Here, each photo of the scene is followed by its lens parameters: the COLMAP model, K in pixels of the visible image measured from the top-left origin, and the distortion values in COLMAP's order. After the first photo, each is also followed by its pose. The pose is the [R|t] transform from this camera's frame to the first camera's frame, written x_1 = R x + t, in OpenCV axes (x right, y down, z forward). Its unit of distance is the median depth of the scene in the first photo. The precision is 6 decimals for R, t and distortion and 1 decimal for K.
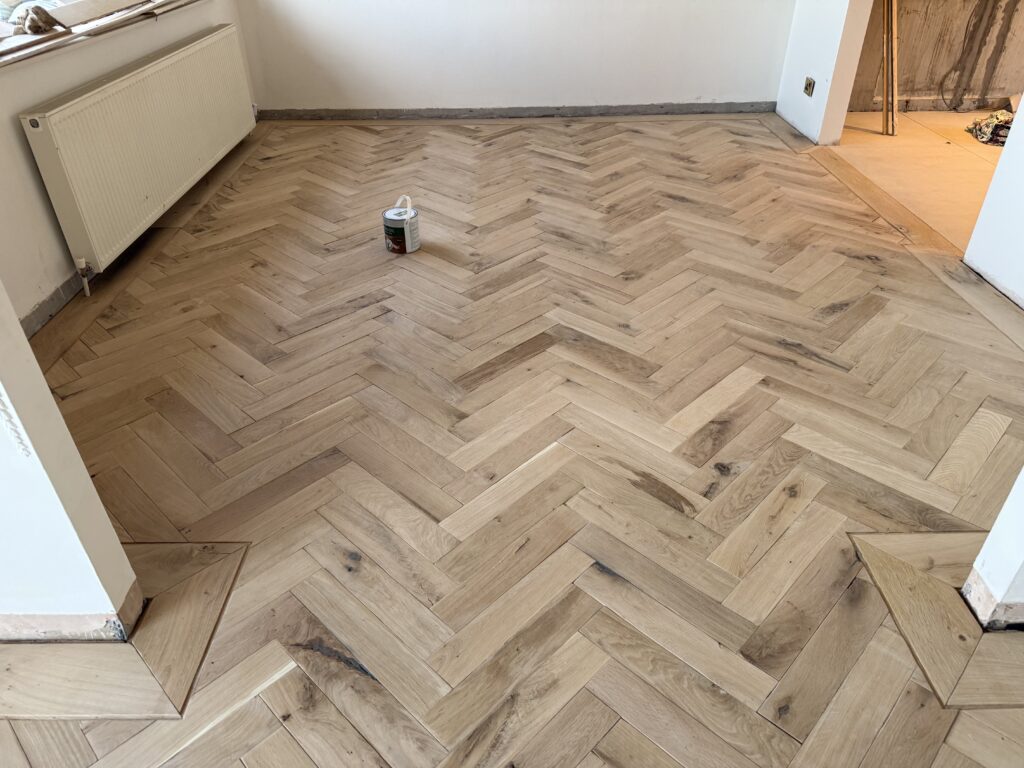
lens RADIAL K [[719.6, 0, 508.4], [0, 719.6, 380.7], [0, 0, 1]] dist [0.049917, -0.064338]
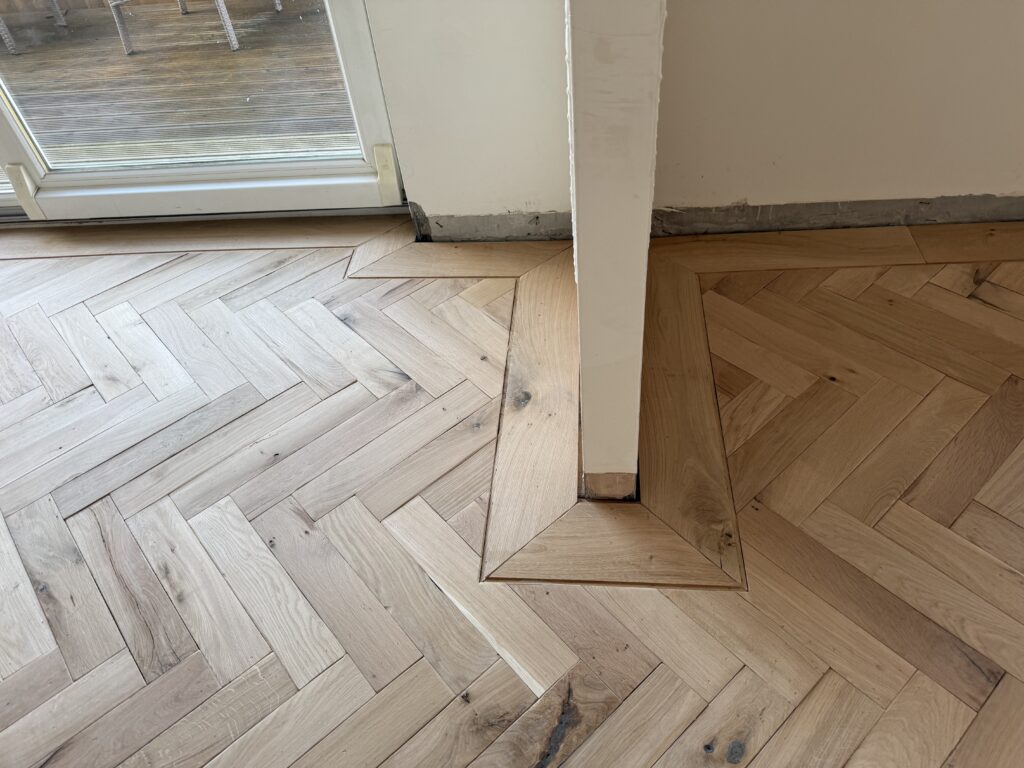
lens RADIAL K [[719.6, 0, 516.3], [0, 719.6, 381.7], [0, 0, 1]] dist [0.049917, -0.064338]
pose [[-0.073996, 0.718629, -0.691446, -0.000479], [-0.485814, 0.579537, 0.654310, -0.177526], [0.870924, 0.384330, 0.306237, 0.381675]]
